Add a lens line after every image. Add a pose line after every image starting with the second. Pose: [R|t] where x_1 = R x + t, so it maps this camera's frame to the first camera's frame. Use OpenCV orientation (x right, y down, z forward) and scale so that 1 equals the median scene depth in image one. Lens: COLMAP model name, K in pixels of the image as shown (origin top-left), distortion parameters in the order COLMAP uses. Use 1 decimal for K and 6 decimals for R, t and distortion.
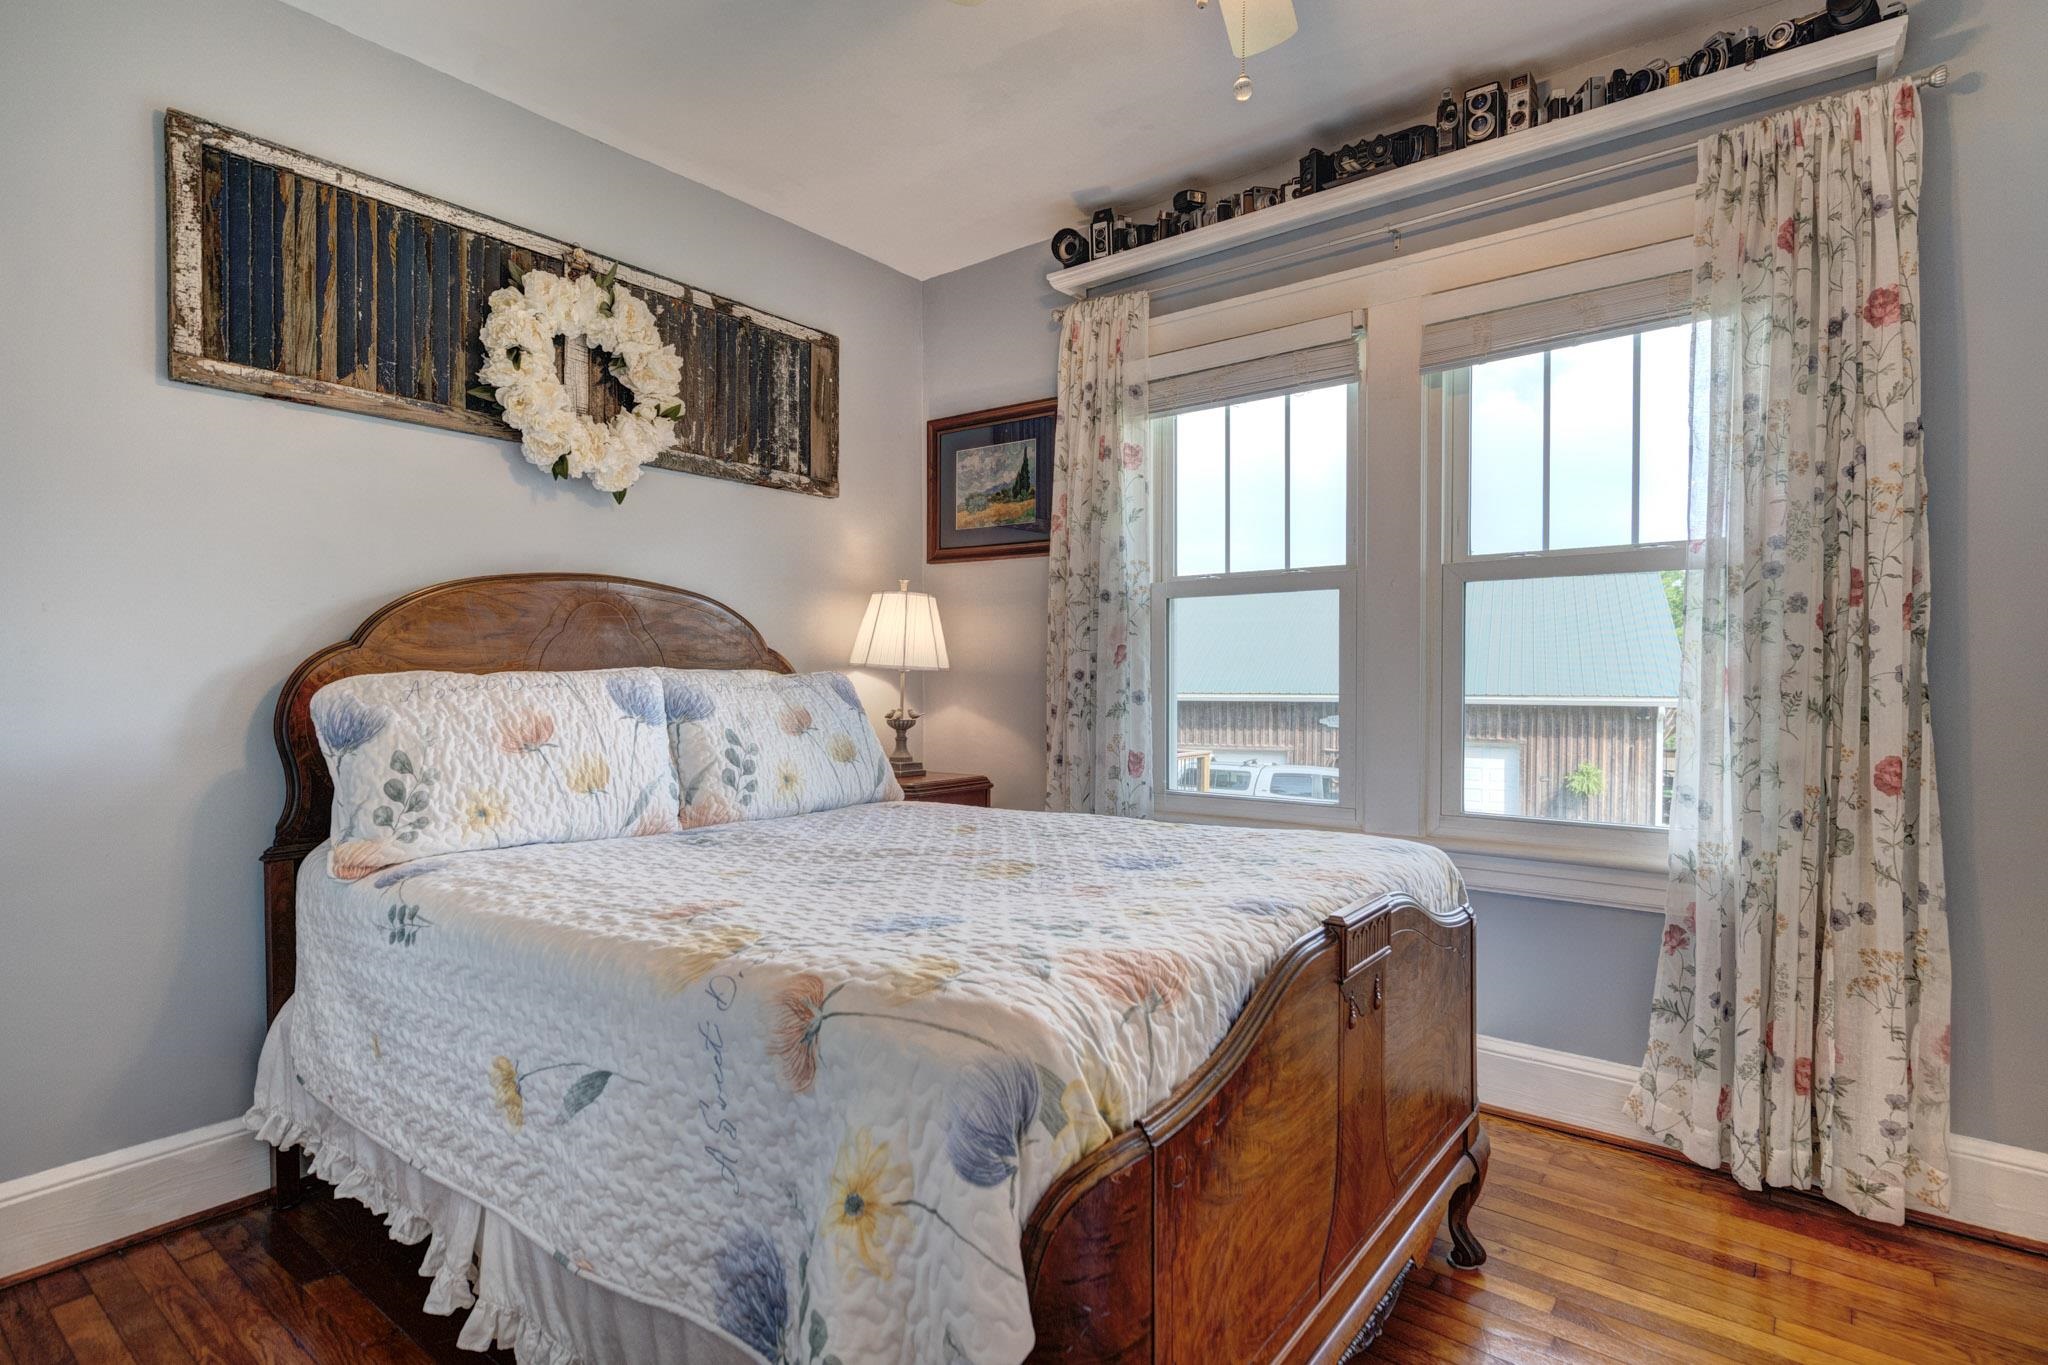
lens RADIAL K [[1051.0, 0, 1019.2], [0, 1051.0, 658.0], [0, 0, 1]] dist [0.003230, 0.001646]
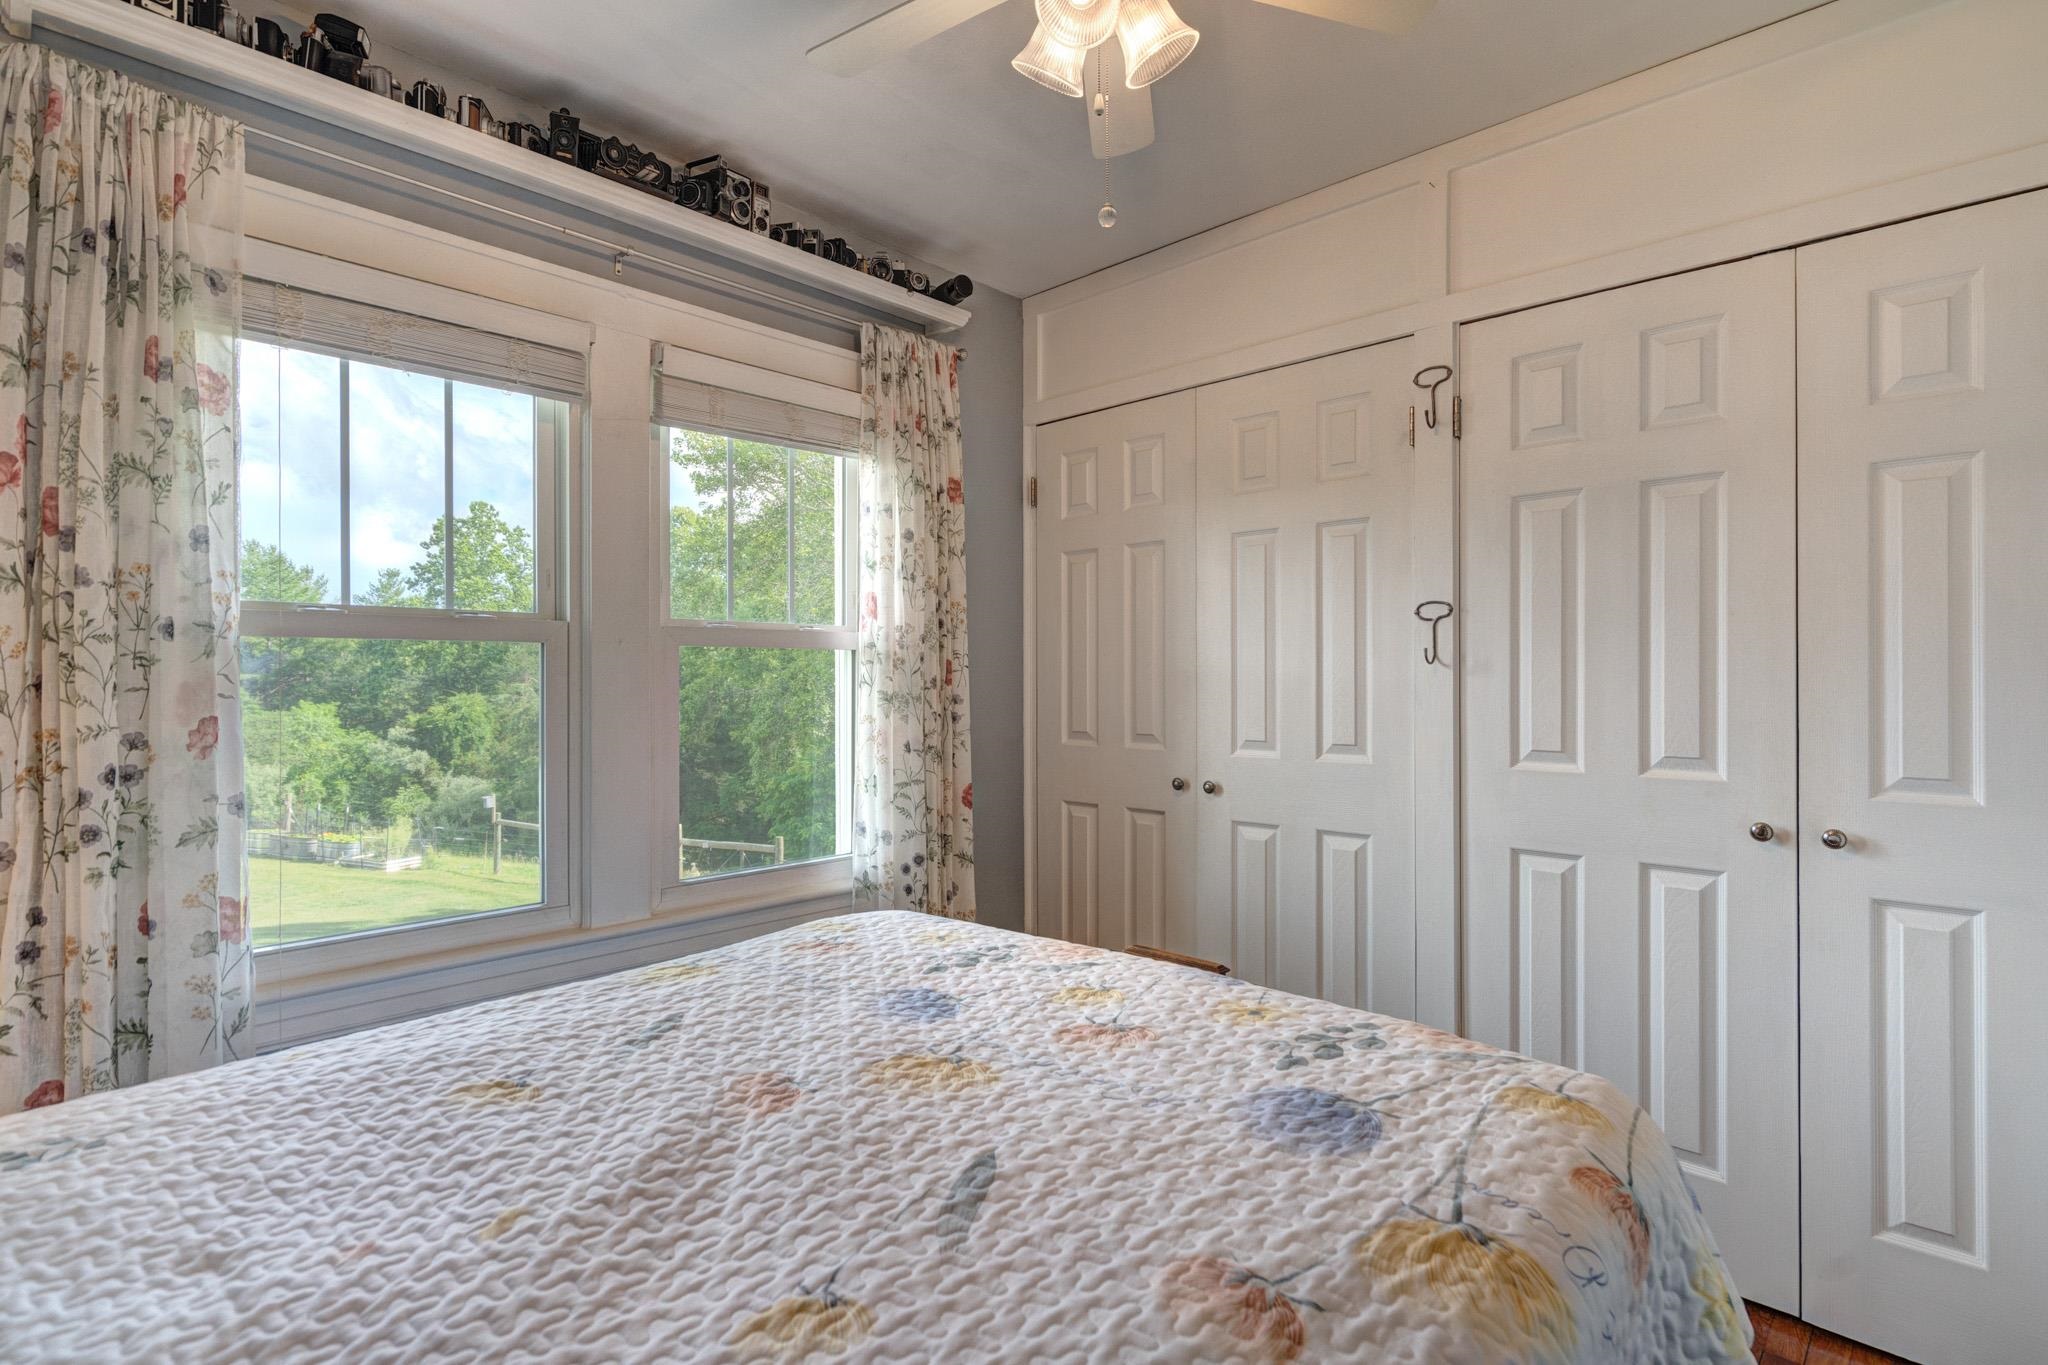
lens RADIAL K [[1014.6, 0, 1019.1], [0, 1014.6, 681.2], [0, 0, 1]] dist [0.001203, 0.000584]
pose [[0.070876, 0.006358, 0.997465, -0.486138], [-0.005123, 0.999969, -0.006009, -0.034450], [-0.997472, -0.004685, 0.070906, 0.592026]]
